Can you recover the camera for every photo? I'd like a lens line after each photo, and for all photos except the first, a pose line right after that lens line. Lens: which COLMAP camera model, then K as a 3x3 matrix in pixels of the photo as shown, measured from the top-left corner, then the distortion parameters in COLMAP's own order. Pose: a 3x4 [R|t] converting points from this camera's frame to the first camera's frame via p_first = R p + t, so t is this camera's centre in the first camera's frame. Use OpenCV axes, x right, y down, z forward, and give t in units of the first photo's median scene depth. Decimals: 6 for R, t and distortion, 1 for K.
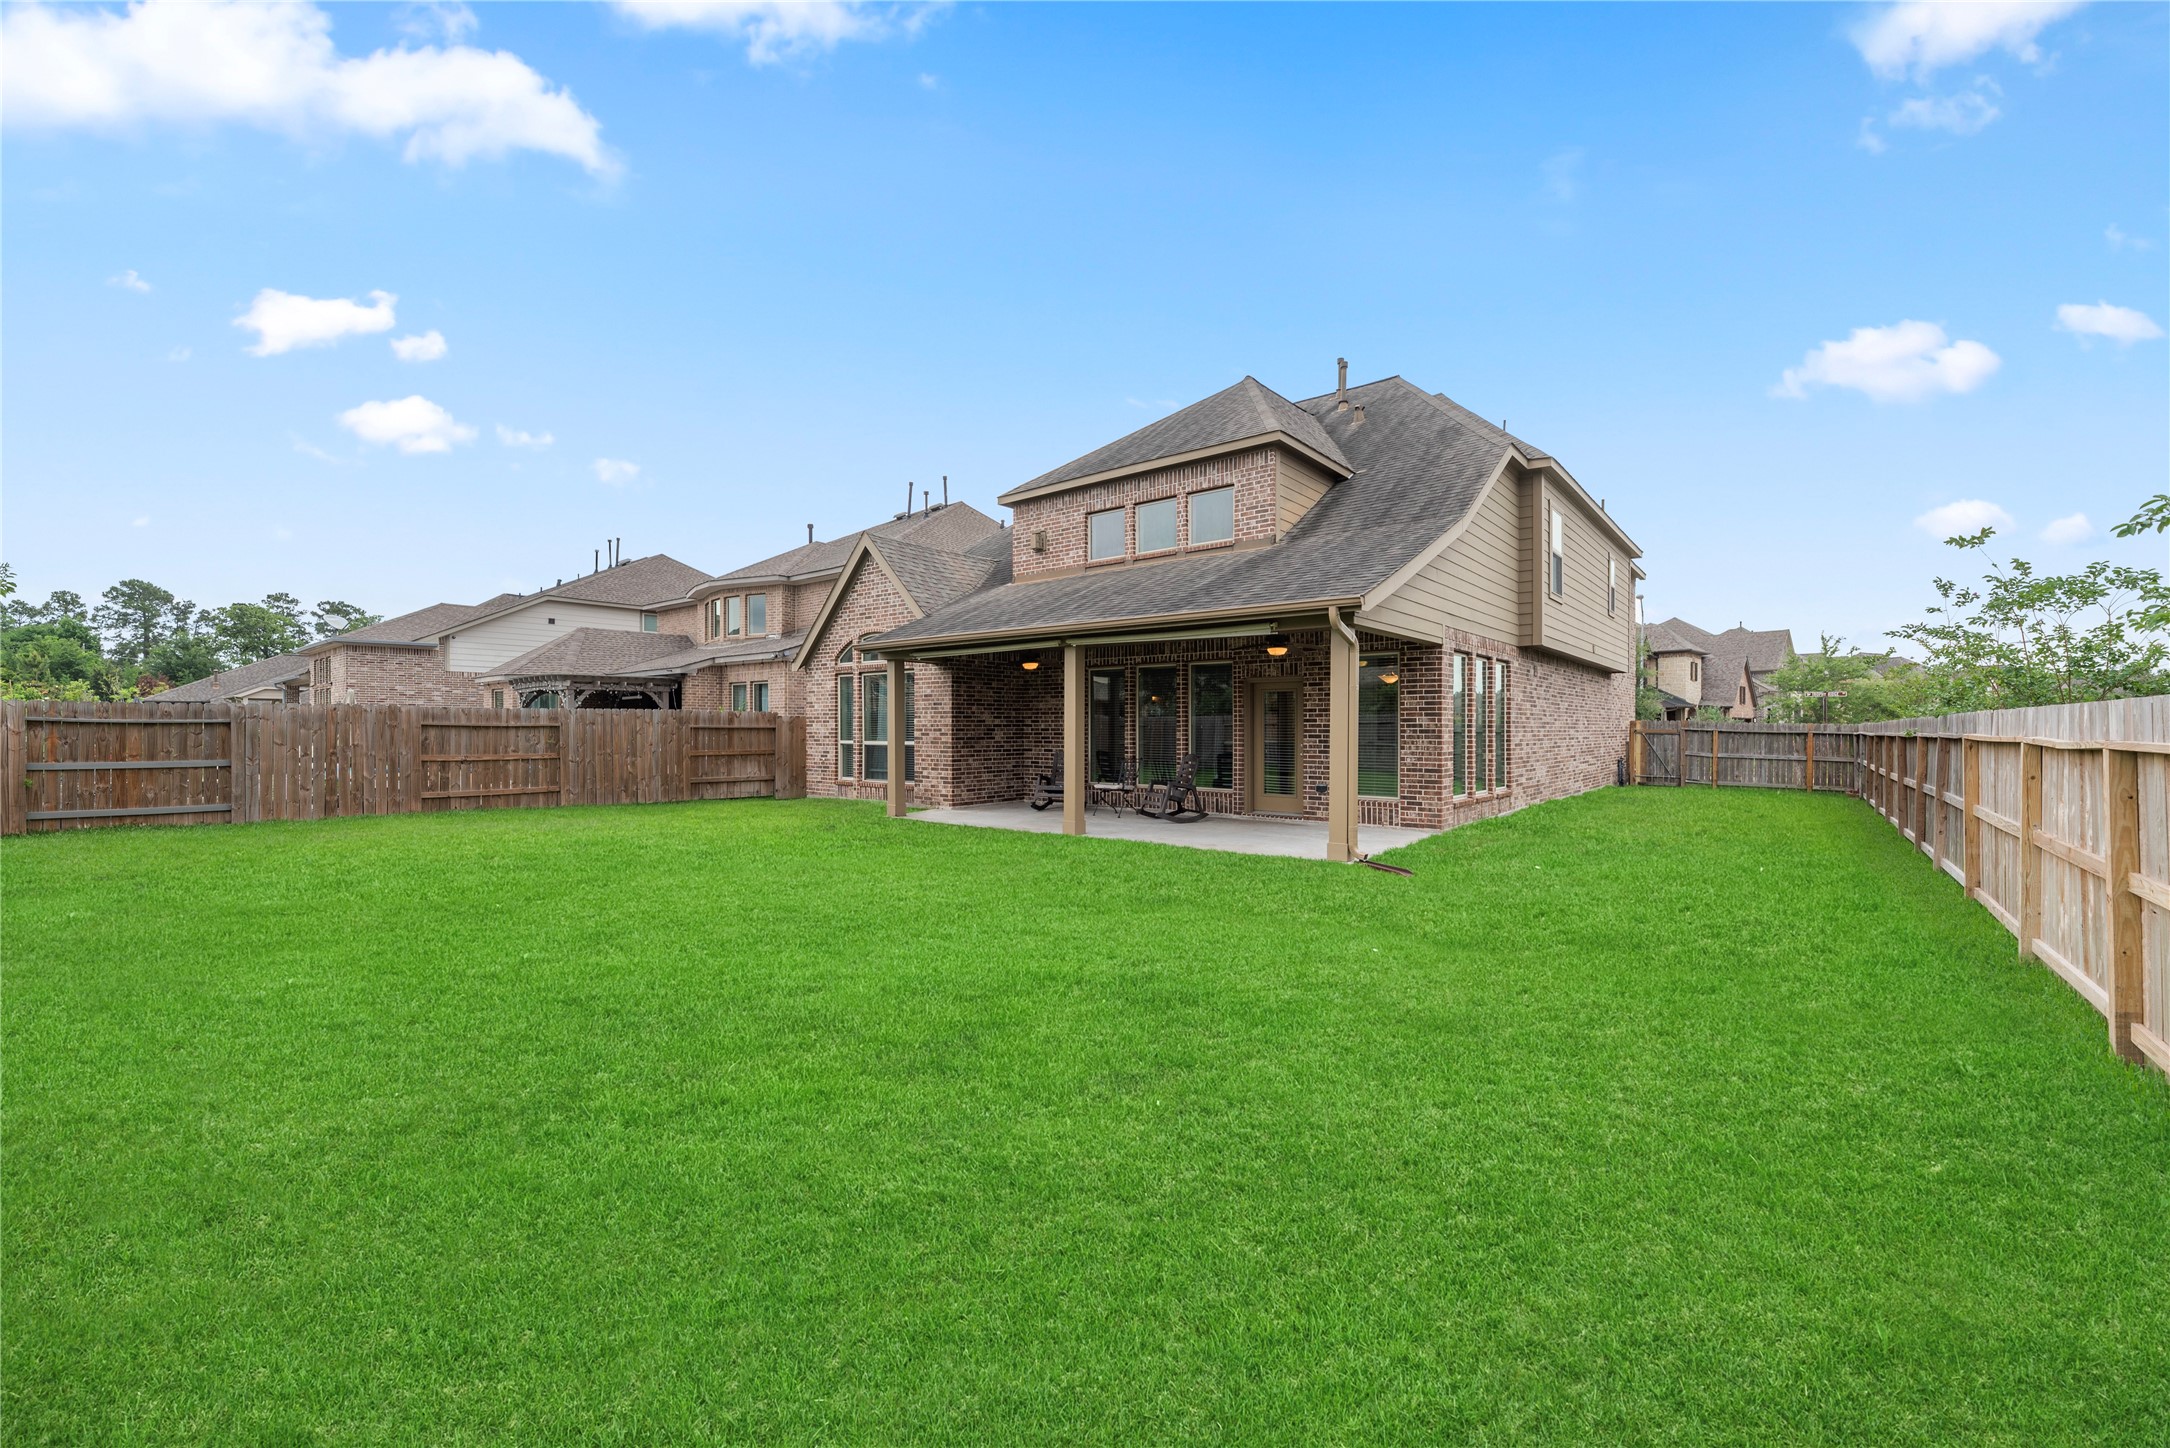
lens RADIAL K [[876.1, 0, 1080.7], [0, 876.1, 716.8], [0, 0, 1]] dist [-0.000063, -0.002259]
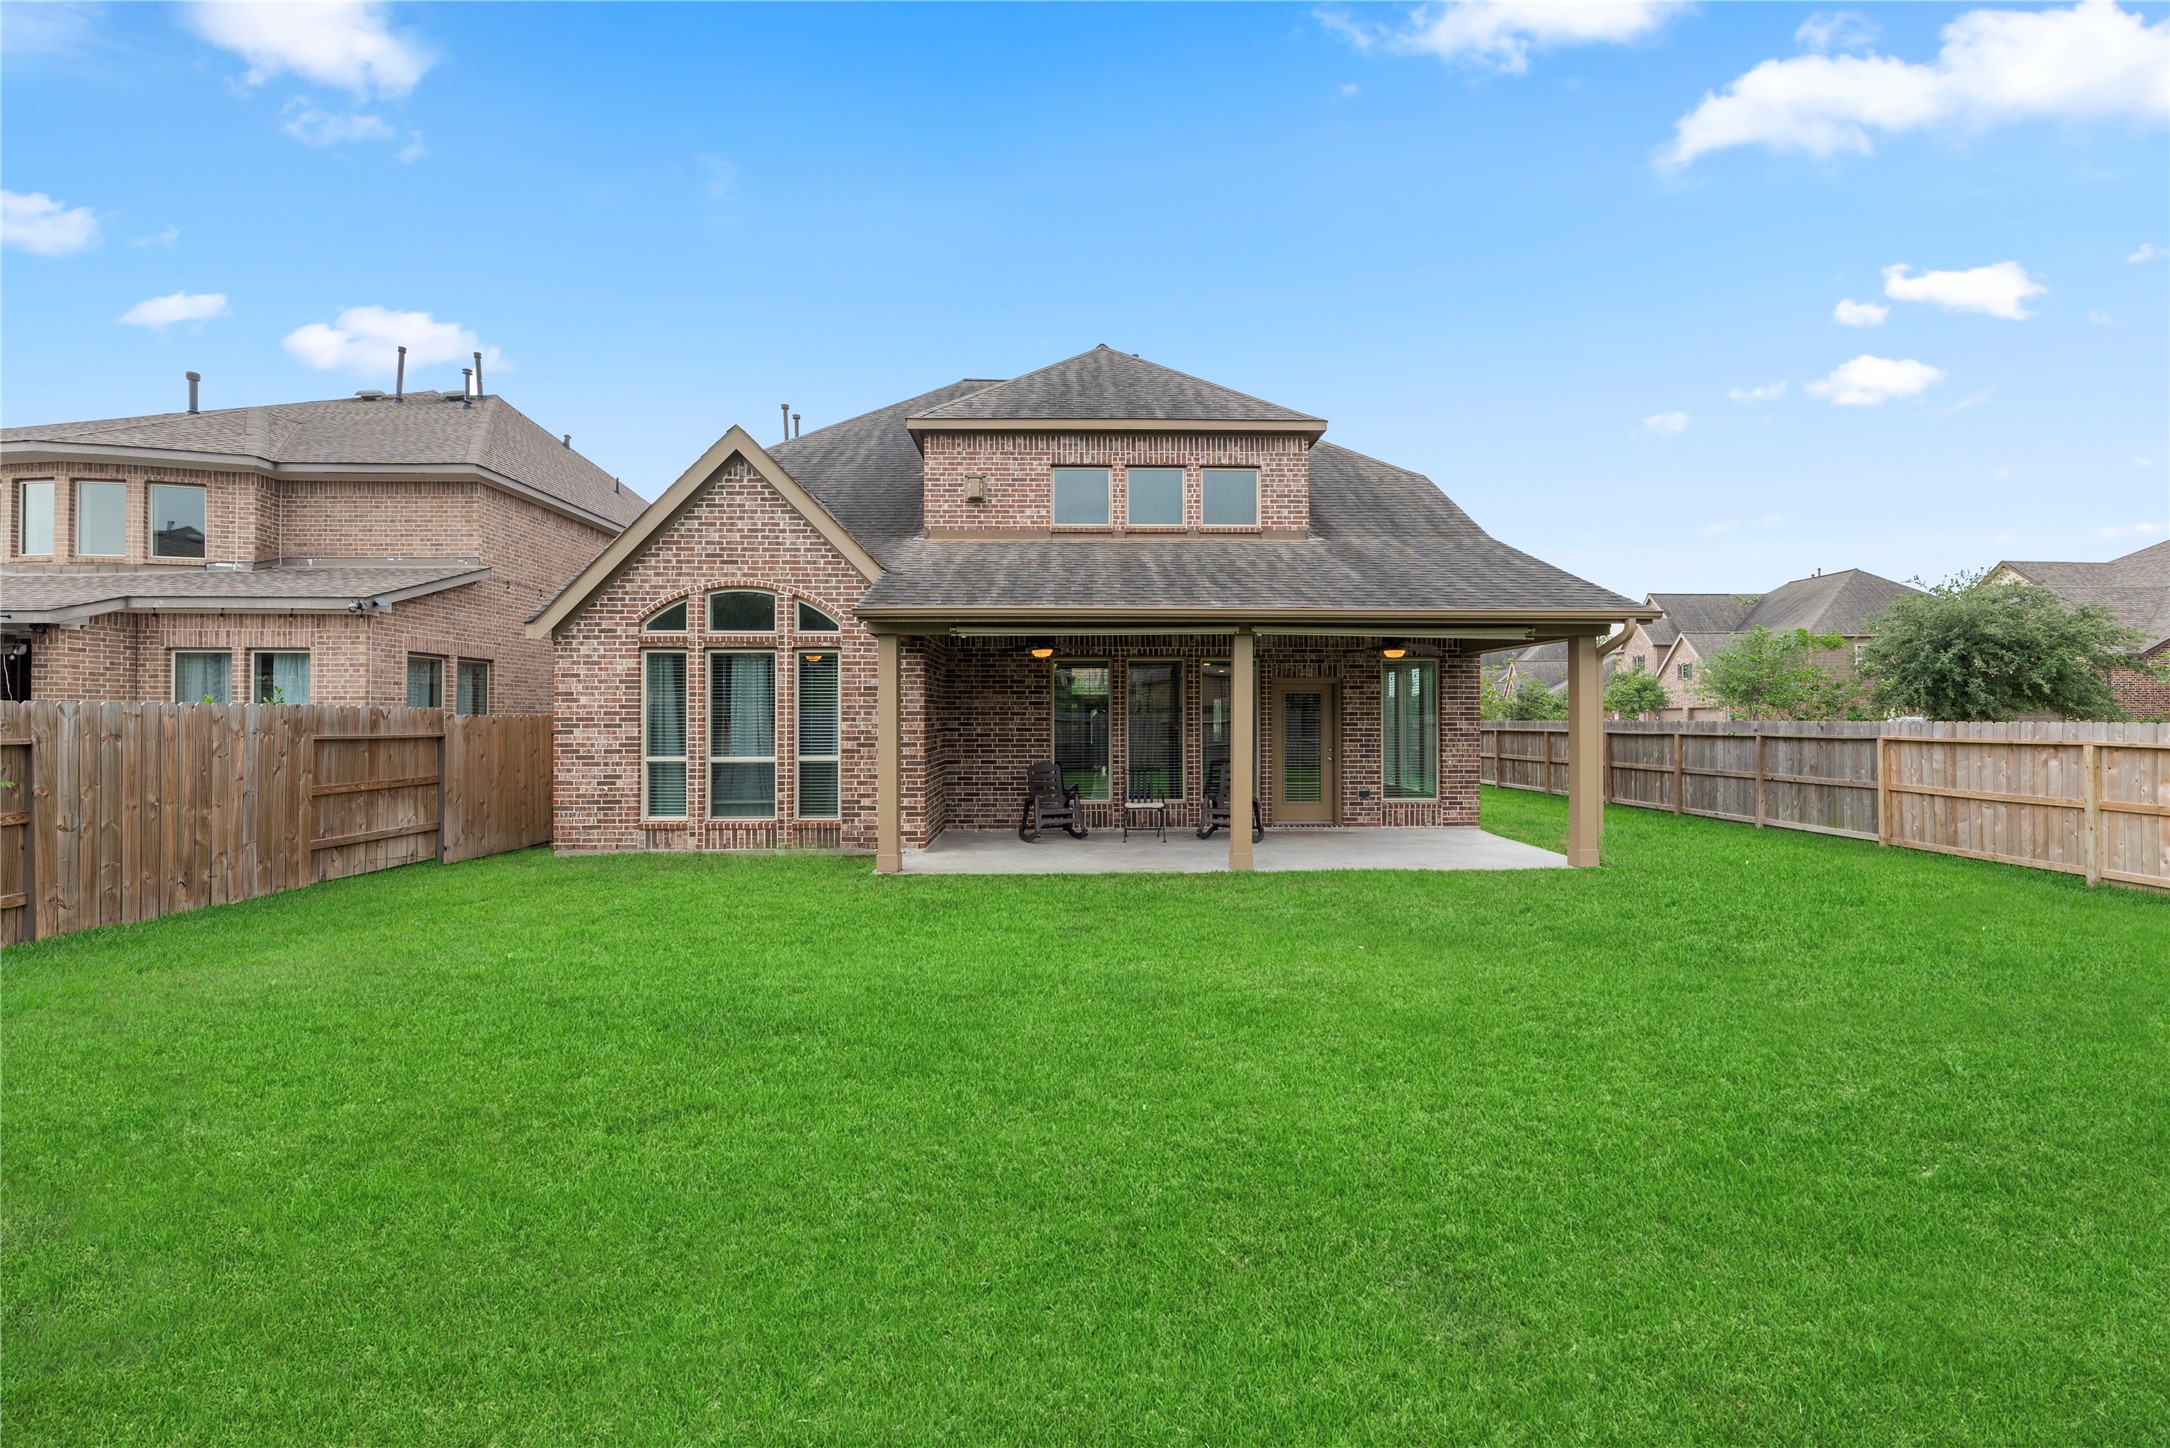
lens RADIAL K [[876.1, 0, 1065.0], [0, 876.1, 714.2], [0, 0, 1]] dist [-0.000063, -0.002259]
pose [[0.750417, 0.001459, 0.660963, -0.469848], [-0.006296, 0.999968, 0.004941, -0.007723], [-0.660935, -0.007869, 0.750402, 0.357082]]
